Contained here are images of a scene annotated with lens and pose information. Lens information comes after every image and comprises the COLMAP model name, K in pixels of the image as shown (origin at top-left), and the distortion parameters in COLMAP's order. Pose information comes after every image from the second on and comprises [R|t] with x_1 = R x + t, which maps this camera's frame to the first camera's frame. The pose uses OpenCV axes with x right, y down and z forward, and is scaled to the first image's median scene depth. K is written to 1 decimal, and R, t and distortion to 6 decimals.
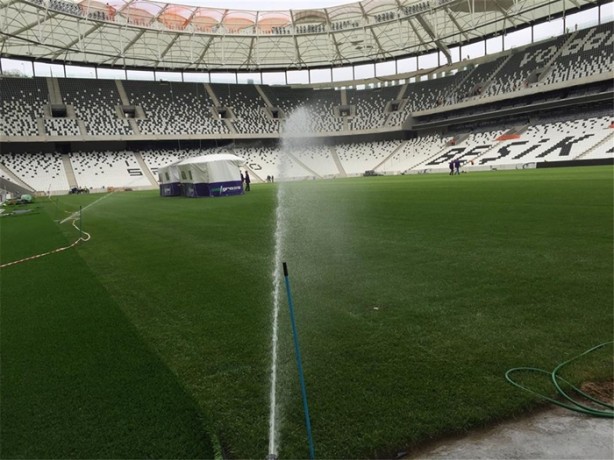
lens RADIAL K [[519.7, 0, 308.6], [0, 519.7, 234.4], [0, 0, 1]] dist [0.069455, -0.067609]
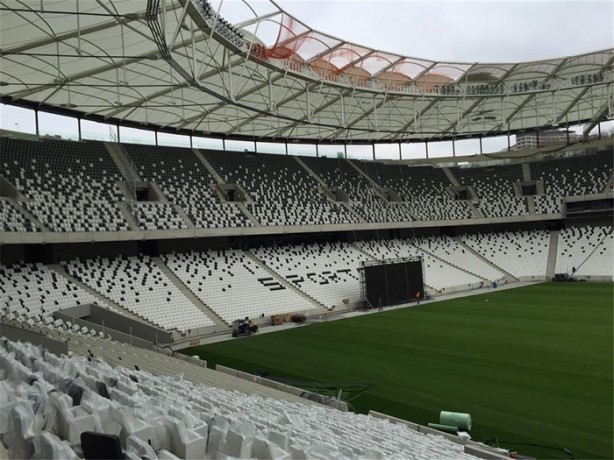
lens RADIAL K [[529.9, 0, 307.5], [0, 529.9, 231.5], [0, 0, 1]] dist [0.086013, -0.111645]
pose [[0.981235, 0.001488, 0.192811, -0.390670], [0.026868, 0.989160, -0.144366, -0.081231], [-0.190936, 0.146837, 0.970558, 0.315964]]
